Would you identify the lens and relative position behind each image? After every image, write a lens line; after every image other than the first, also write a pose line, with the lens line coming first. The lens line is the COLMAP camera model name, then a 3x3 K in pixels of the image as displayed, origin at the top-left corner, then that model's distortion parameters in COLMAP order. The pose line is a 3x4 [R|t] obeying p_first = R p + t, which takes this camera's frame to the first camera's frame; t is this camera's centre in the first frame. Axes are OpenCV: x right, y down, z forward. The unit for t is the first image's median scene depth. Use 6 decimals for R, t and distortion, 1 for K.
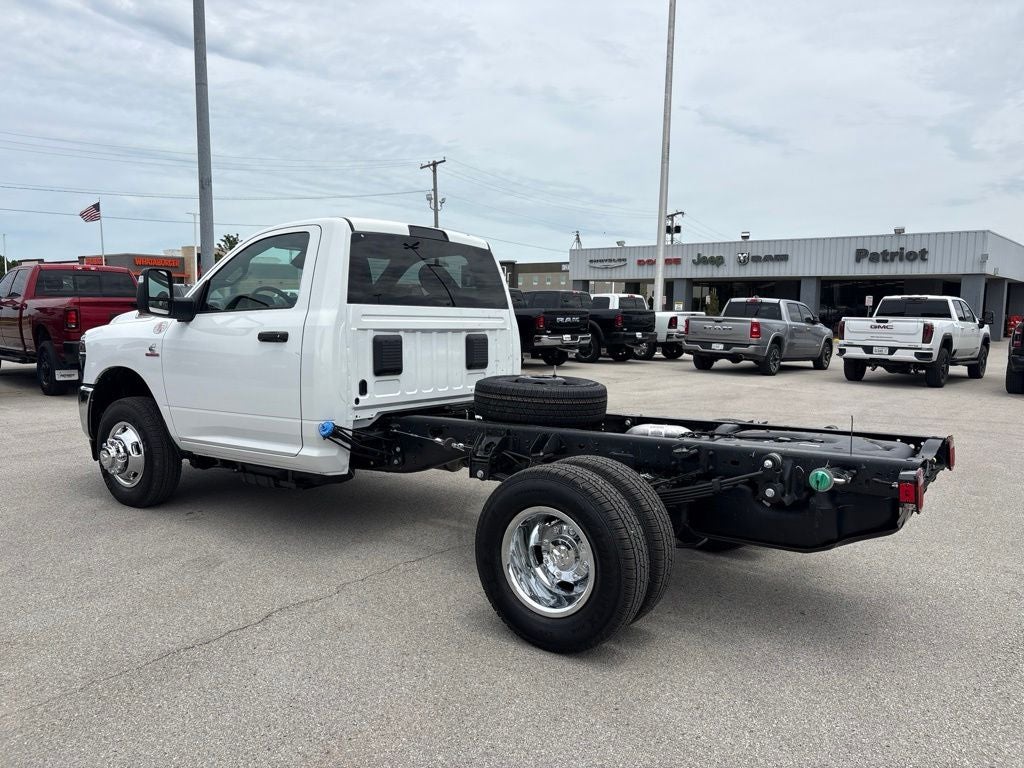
lens RADIAL K [[775.4, 0, 507.5], [0, 775.4, 390.9], [0, 0, 1]] dist [0.041606, -0.047619]
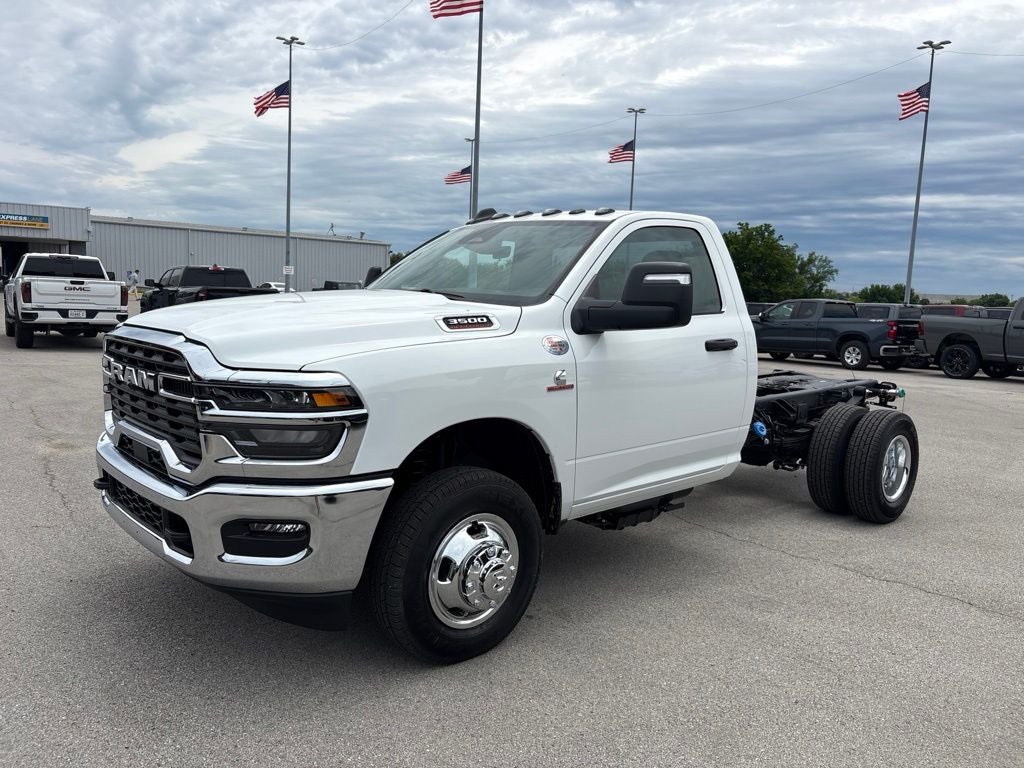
lens RADIAL K [[775.4, 0, 519.3], [0, 775.4, 385.2], [0, 0, 1]] dist [0.041606, -0.047619]
pose [[0.218470, -0.124255, 0.967901, -0.980396], [0.065707, 0.991482, 0.112451, -0.111357], [-0.973629, 0.039031, 0.224774, 0.806189]]
